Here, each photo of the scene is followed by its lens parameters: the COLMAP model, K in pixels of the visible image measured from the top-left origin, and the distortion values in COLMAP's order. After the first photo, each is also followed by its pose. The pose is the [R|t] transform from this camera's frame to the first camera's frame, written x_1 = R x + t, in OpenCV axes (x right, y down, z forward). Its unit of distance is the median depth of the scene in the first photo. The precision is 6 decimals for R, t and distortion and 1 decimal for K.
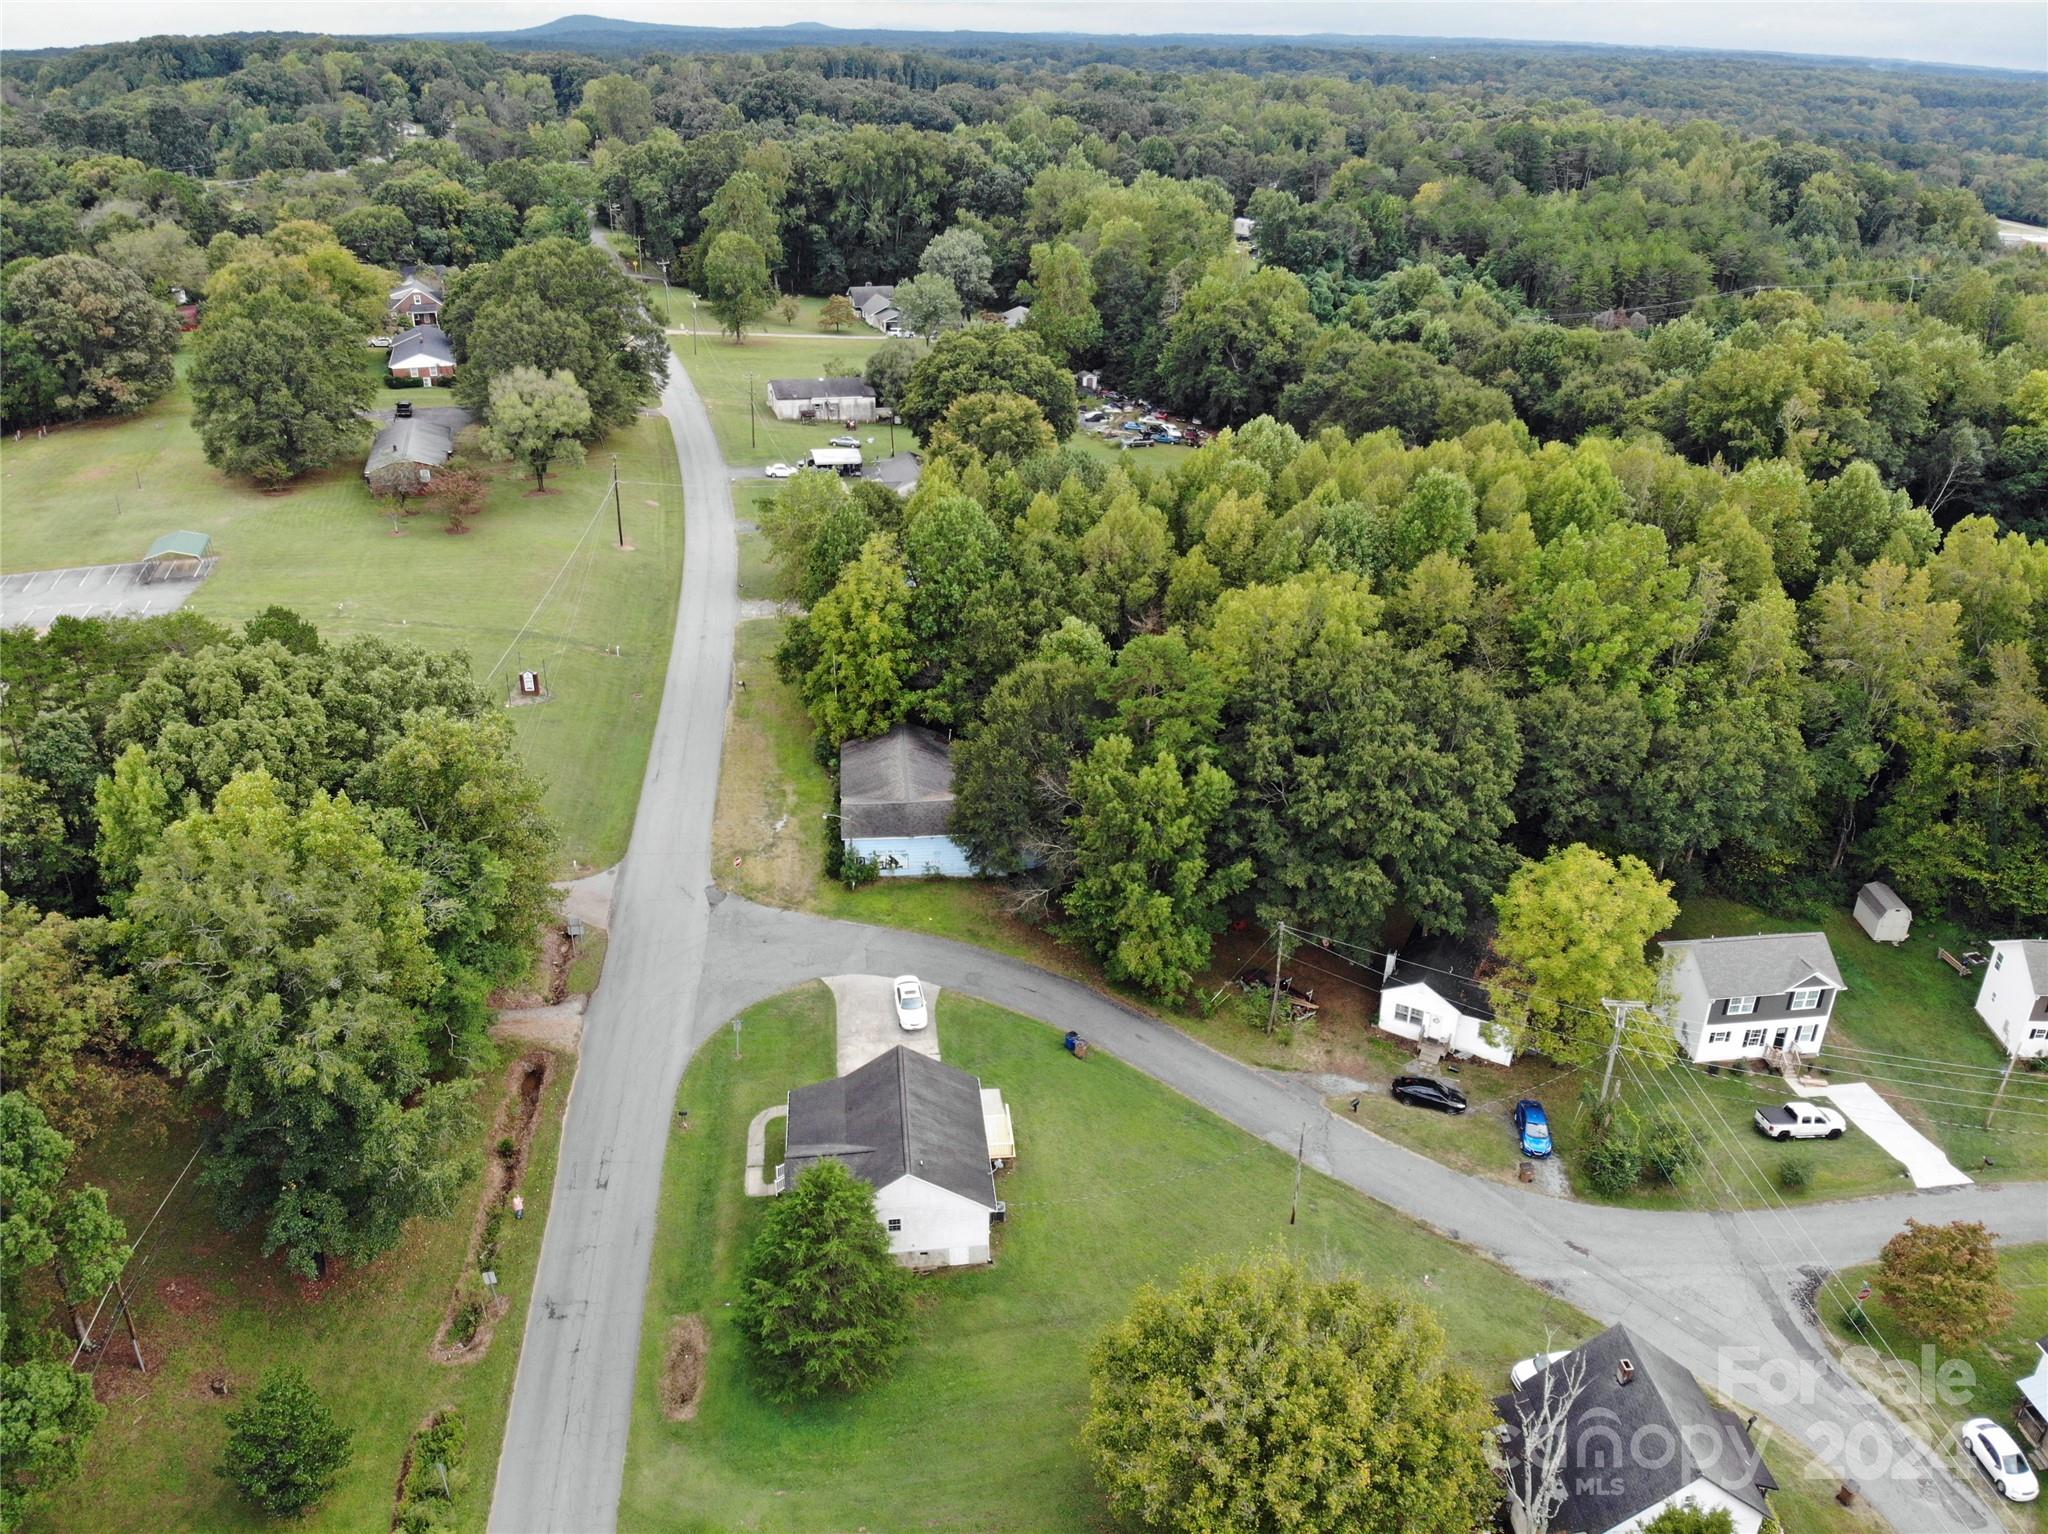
lens RADIAL K [[1503.4, 0, 1023.0], [0, 1503.4, 737.2], [0, 0, 1]] dist [0.087495, -0.223426]
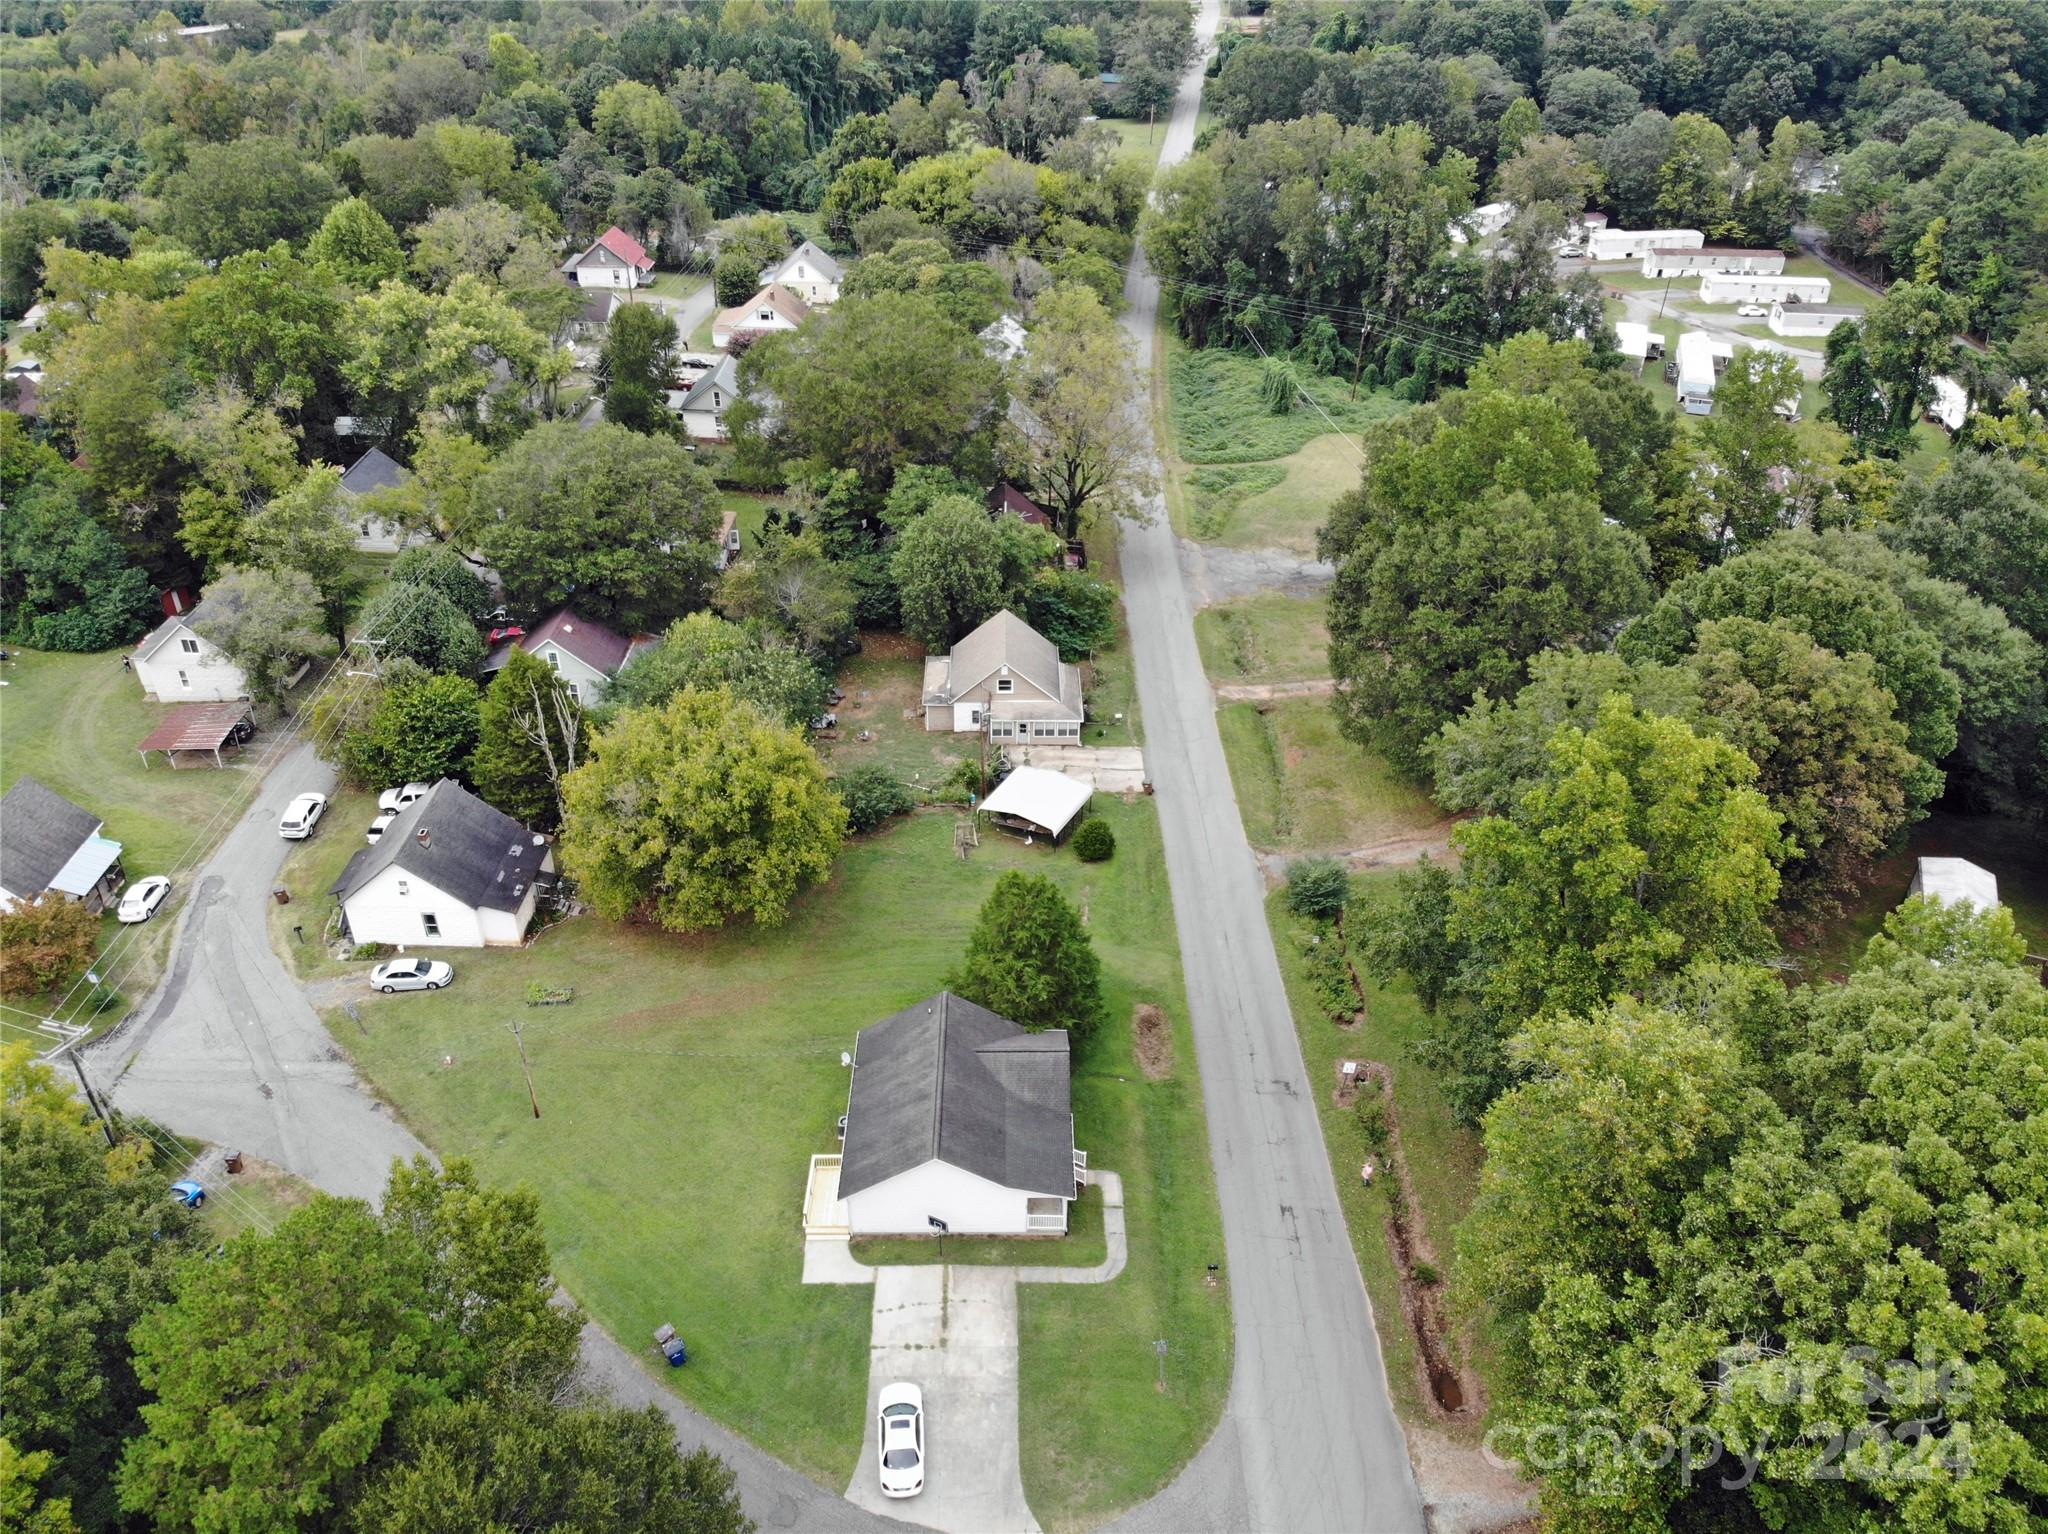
lens RADIAL K [[1512.6, 0, 1026.3], [0, 1512.6, 723.3], [0, 0, 1]] dist [0.090540, -0.232928]
pose [[-0.993600, -0.080258, 0.079485, -0.148685], [0.025820, 0.523677, 0.851526, -0.498010], [-0.109966, 0.848128, -0.518253, 1.034785]]
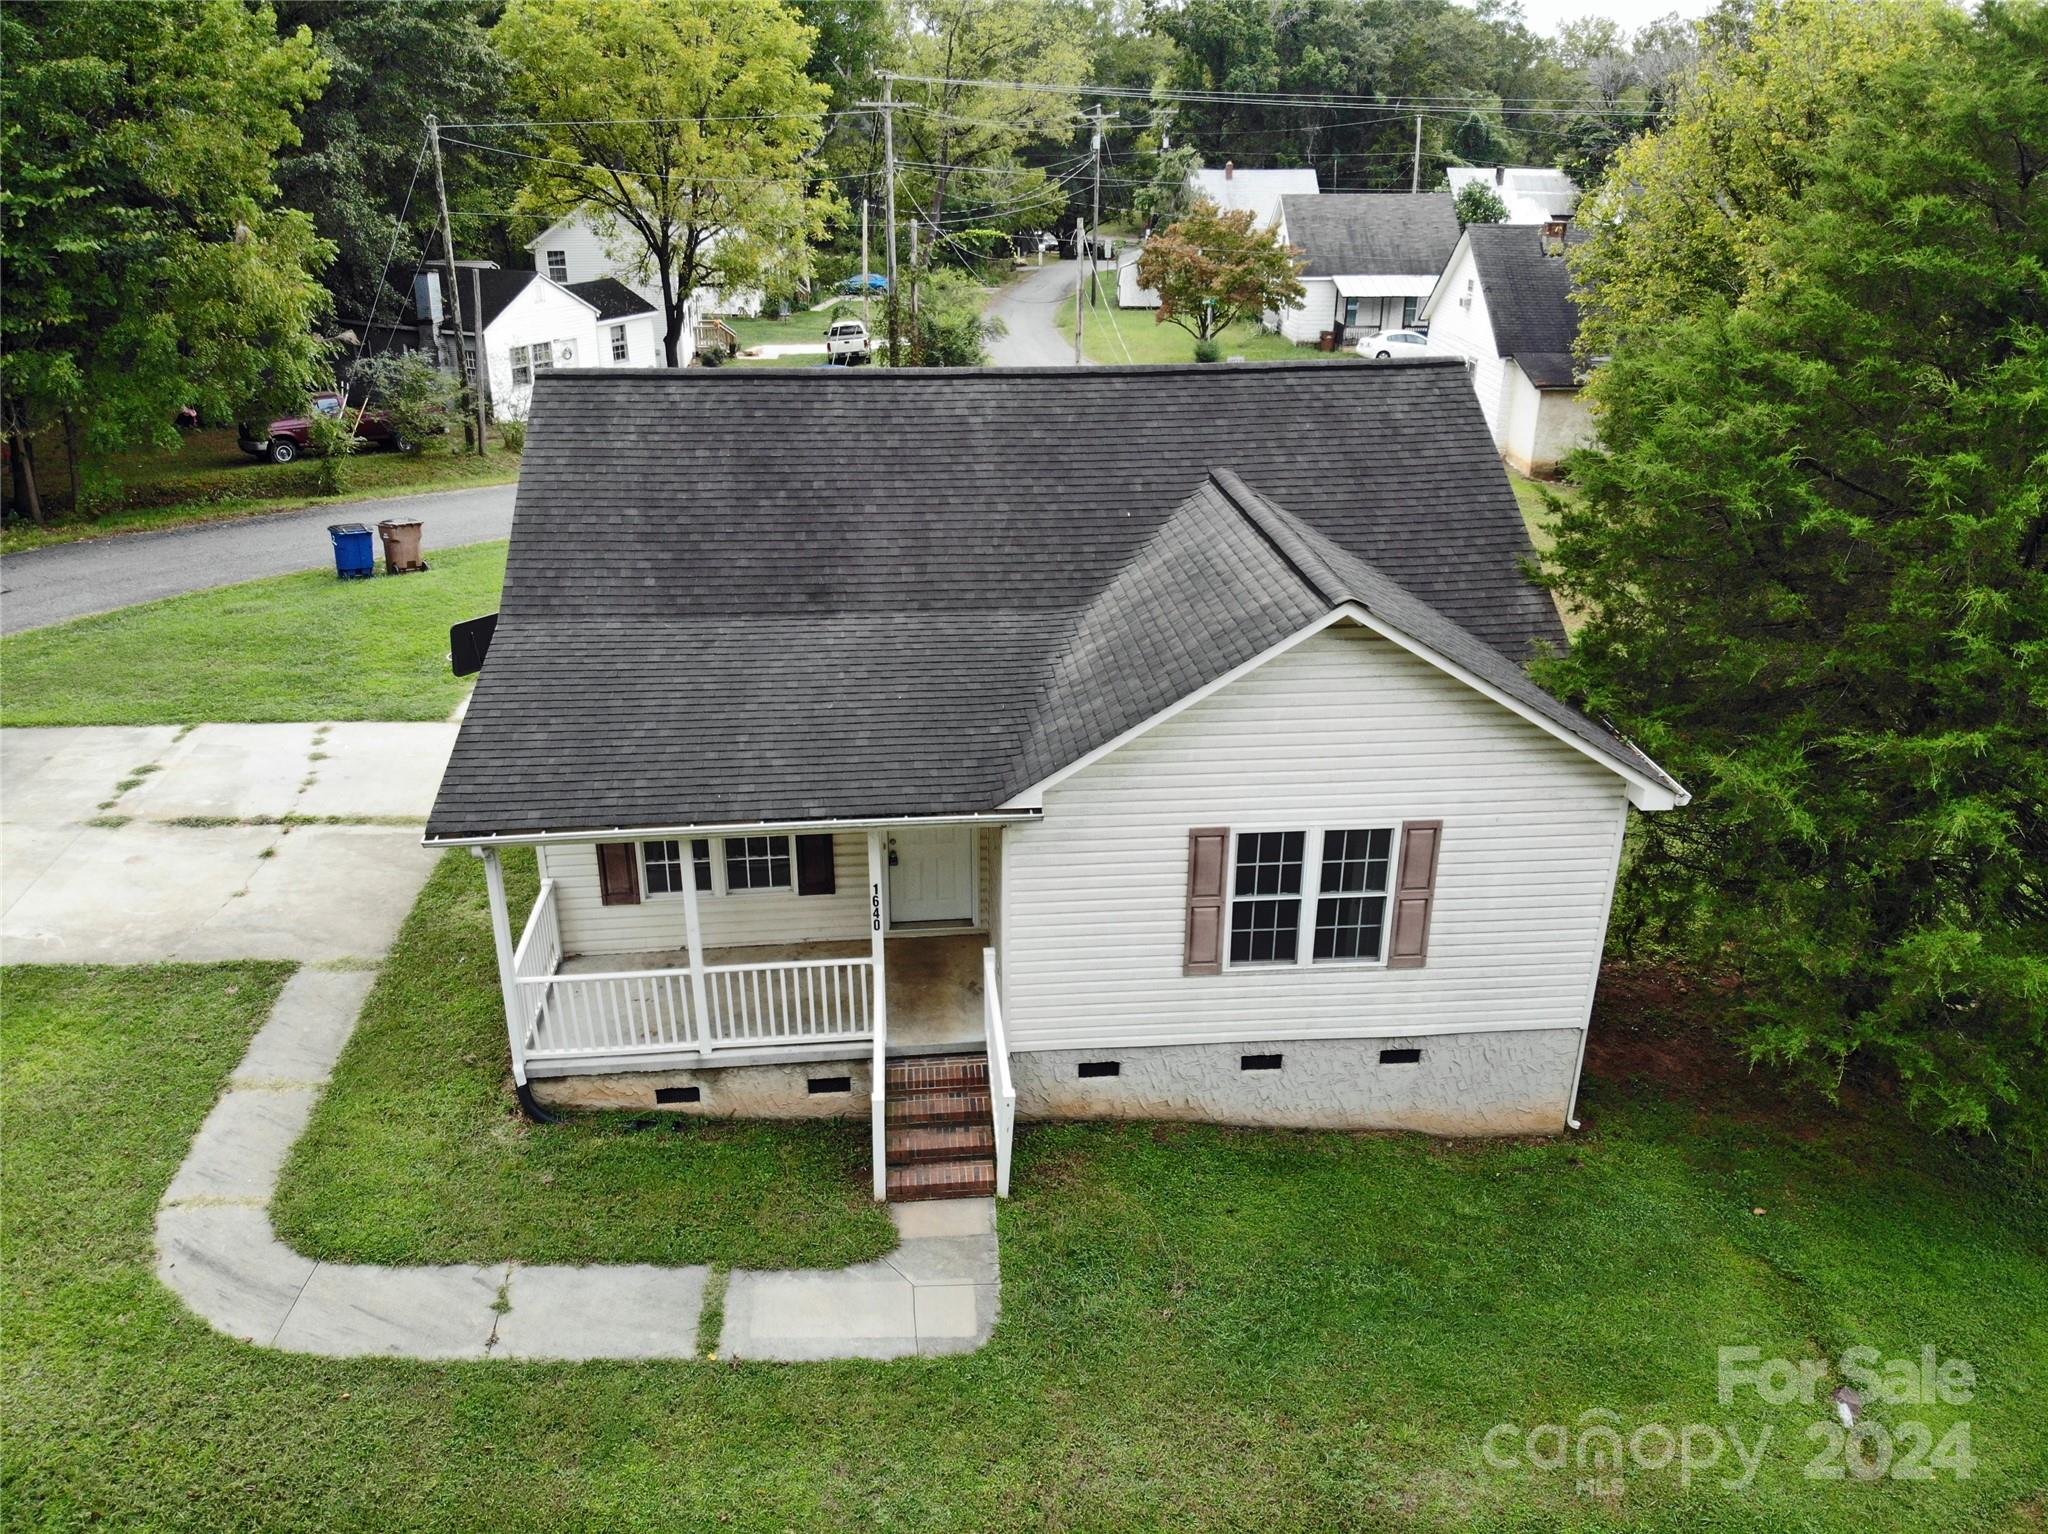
lens RADIAL K [[1498.4, 0, 1022.3], [0, 1498.4, 746.5], [0, 0, 1]] dist [0.108122, -0.273836]
pose [[0.024070, -0.411462, 0.911109, -0.239371], [0.435199, 0.824797, 0.360986, 0.172484], [-0.900012, 0.387825, 0.198921, 0.787993]]
